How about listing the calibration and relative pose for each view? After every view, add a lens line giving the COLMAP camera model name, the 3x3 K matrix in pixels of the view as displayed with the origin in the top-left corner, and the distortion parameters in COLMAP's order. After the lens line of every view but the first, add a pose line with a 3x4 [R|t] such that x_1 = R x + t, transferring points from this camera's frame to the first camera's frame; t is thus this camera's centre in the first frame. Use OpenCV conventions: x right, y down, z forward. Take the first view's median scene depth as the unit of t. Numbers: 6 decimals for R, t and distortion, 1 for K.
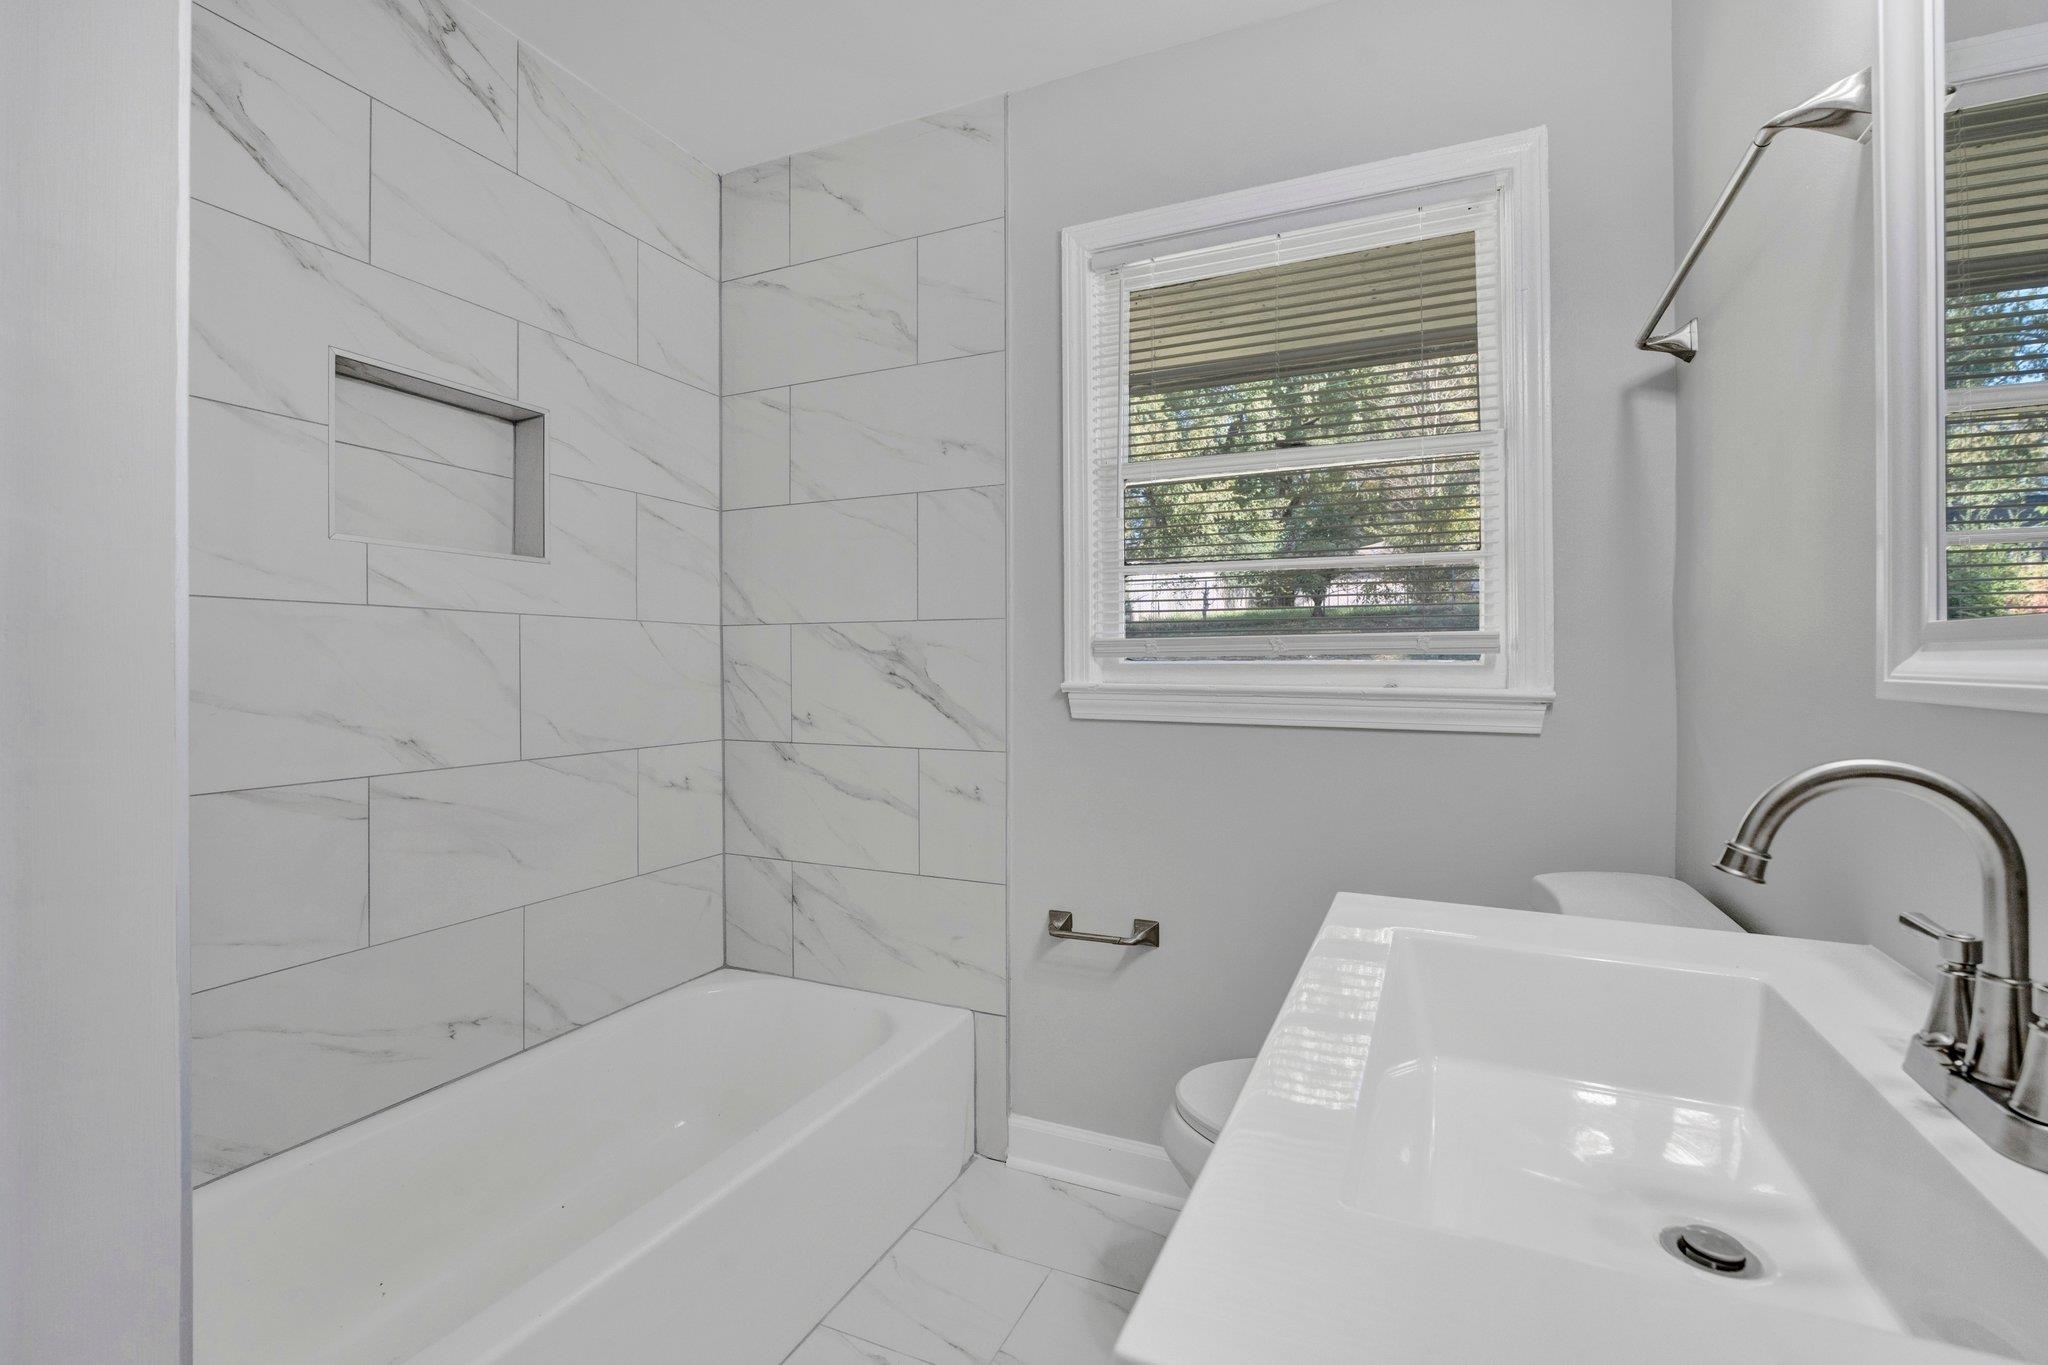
lens RADIAL K [[923.3, 0, 1019.6], [0, 923.3, 665.2], [0, 0, 1]] dist [-0.017402, -0.000499]
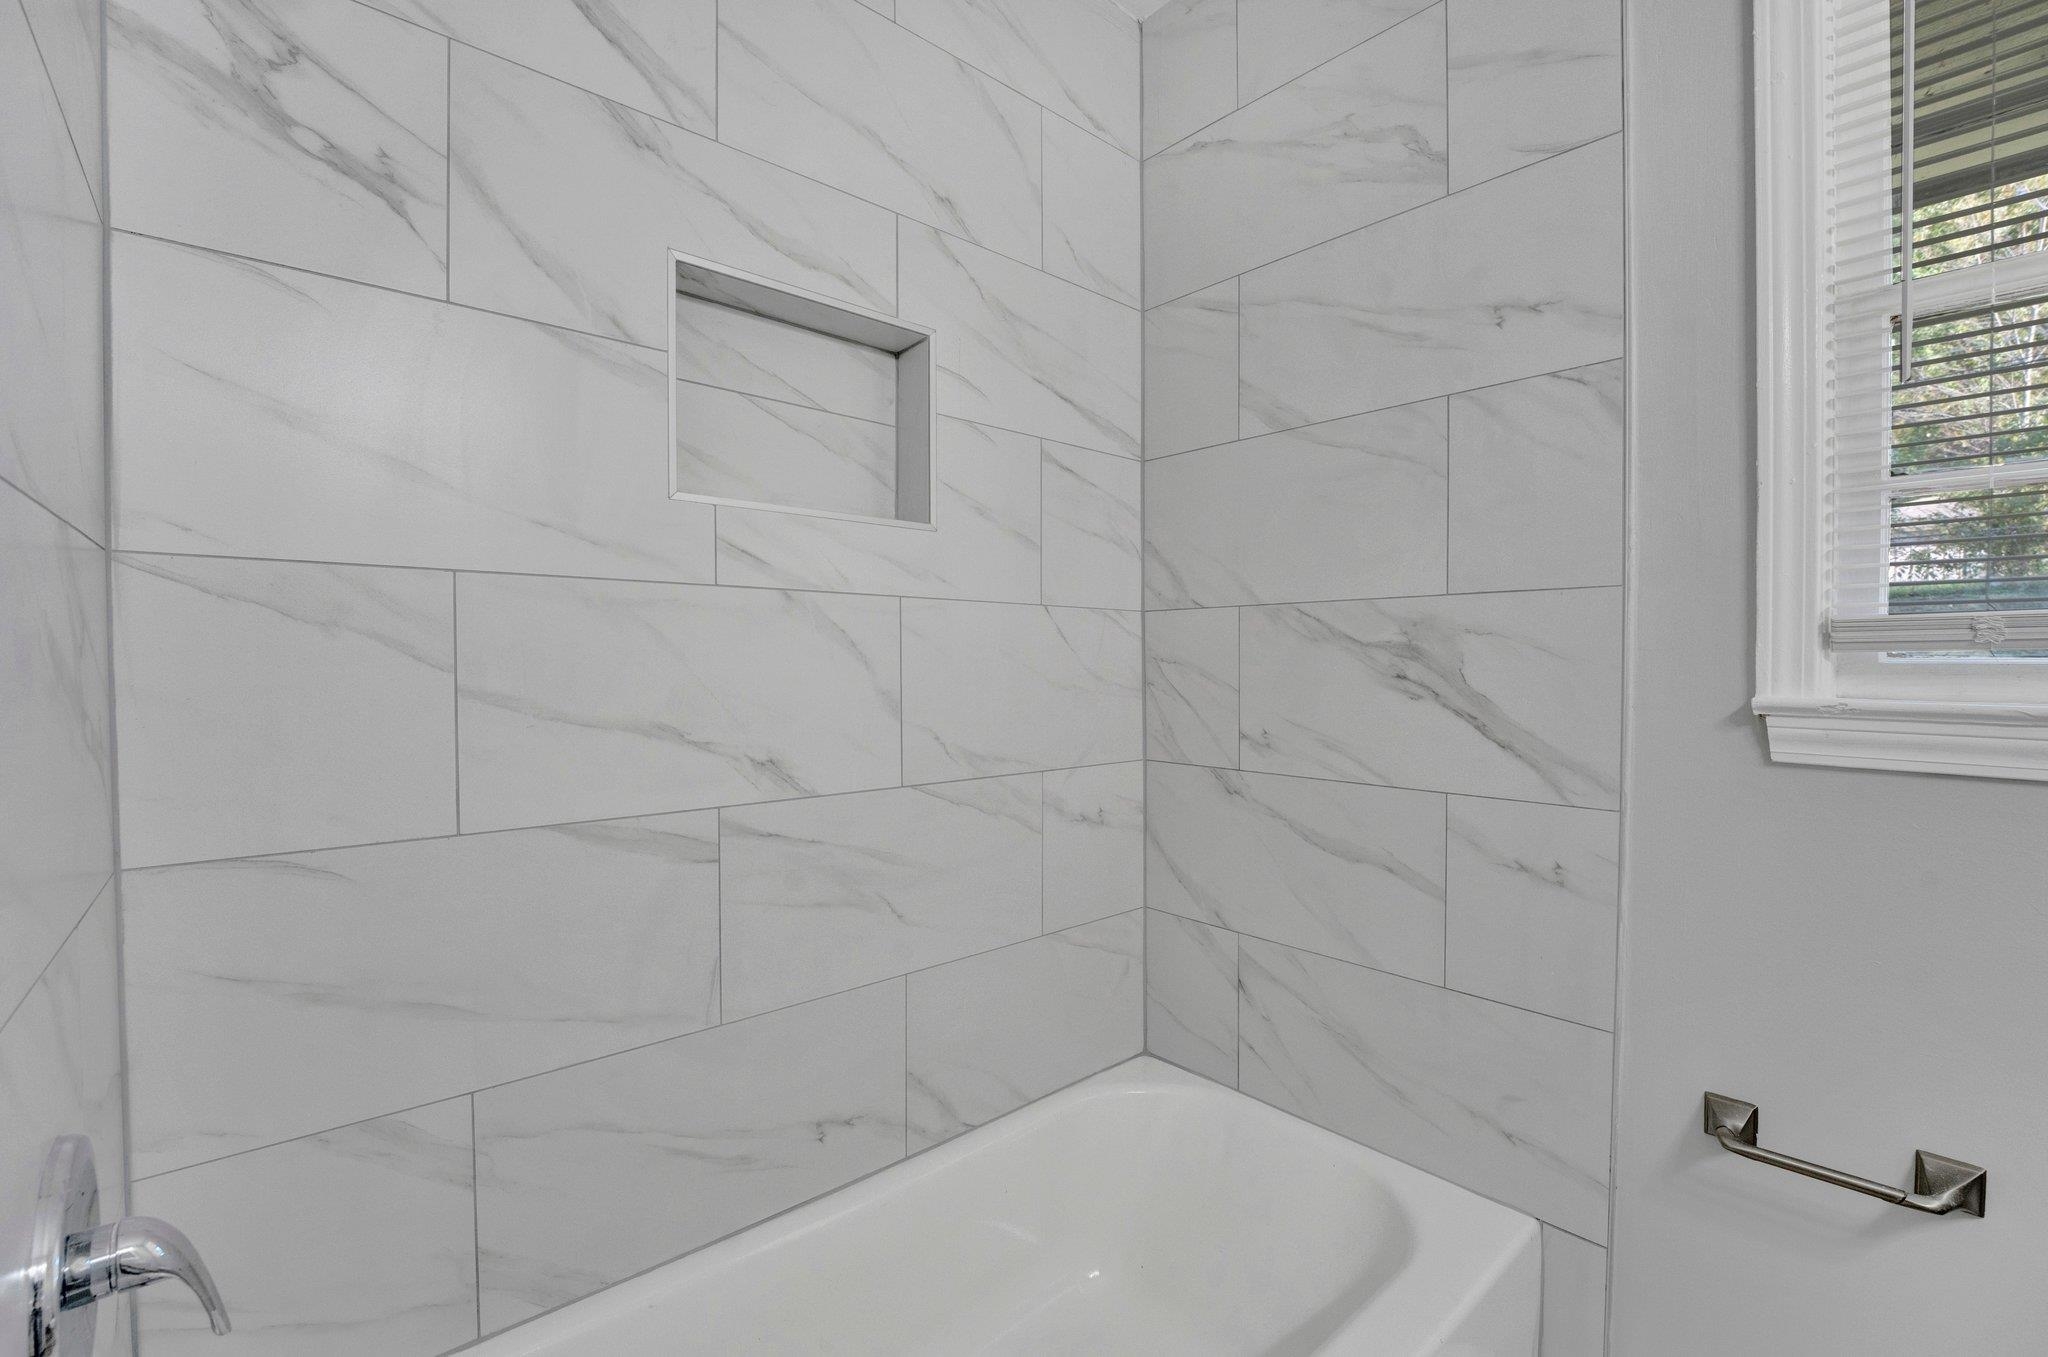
lens RADIAL K [[892.4, 0, 1010.6], [0, 892.4, 687.9], [0, 0, 1]] dist [-0.032572, 0.000326]
pose [[0.911184, 0.012886, -0.411798, -0.144991], [-0.000658, 0.999555, 0.029822, -0.001920], [0.411999, -0.026902, 0.910787, 0.339527]]
